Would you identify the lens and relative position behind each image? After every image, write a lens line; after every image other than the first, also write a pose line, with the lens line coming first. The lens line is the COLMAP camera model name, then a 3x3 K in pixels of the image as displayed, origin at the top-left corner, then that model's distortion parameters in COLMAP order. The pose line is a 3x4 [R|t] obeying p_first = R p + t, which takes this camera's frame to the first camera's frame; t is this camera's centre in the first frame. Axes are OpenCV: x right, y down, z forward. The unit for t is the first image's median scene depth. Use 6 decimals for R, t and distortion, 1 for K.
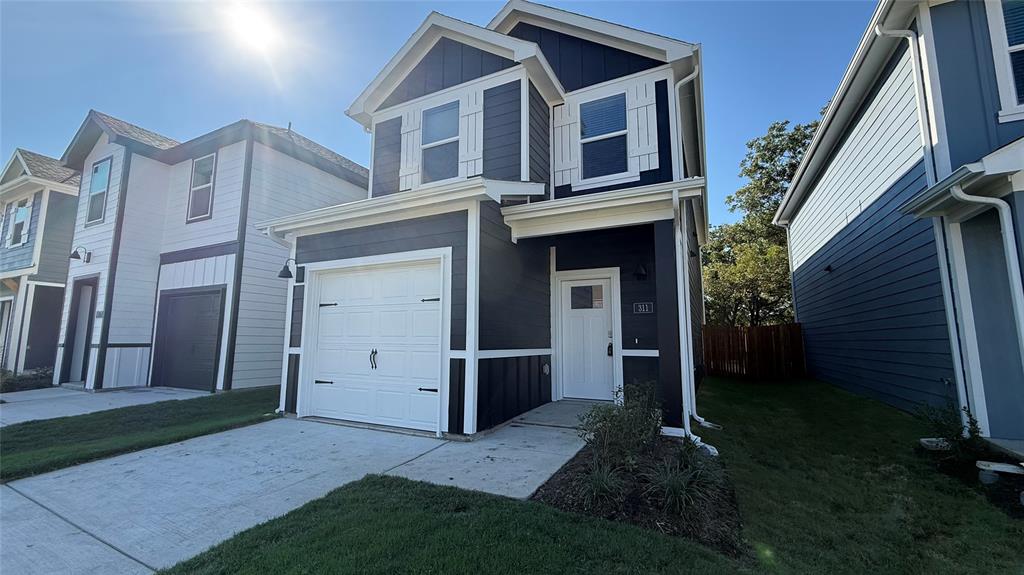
lens RADIAL K [[409.6, 0, 507.1], [0, 409.6, 290.3], [0, 0, 1]] dist [-0.001108, 0.000031]
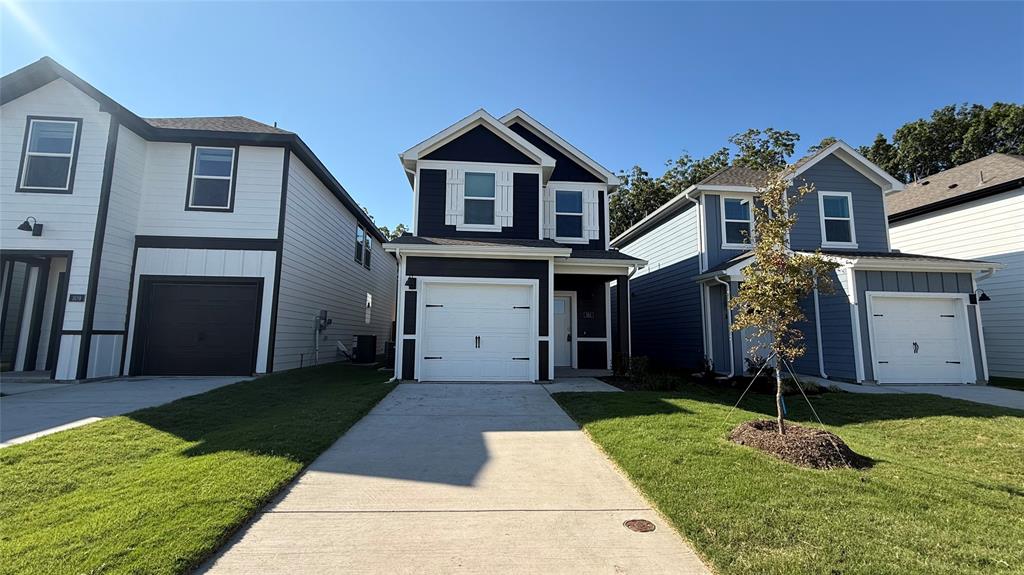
lens RADIAL K [[411.2, 0, 510.3], [0, 411.2, 288.0], [0, 0, 1]] dist [-0.002635, 0.000012]
pose [[0.851122, 0.068429, 0.520490, -0.918076], [-0.071623, 0.997334, -0.013999, -0.025850], [-0.520060, -0.025364, 0.853753, -0.378165]]
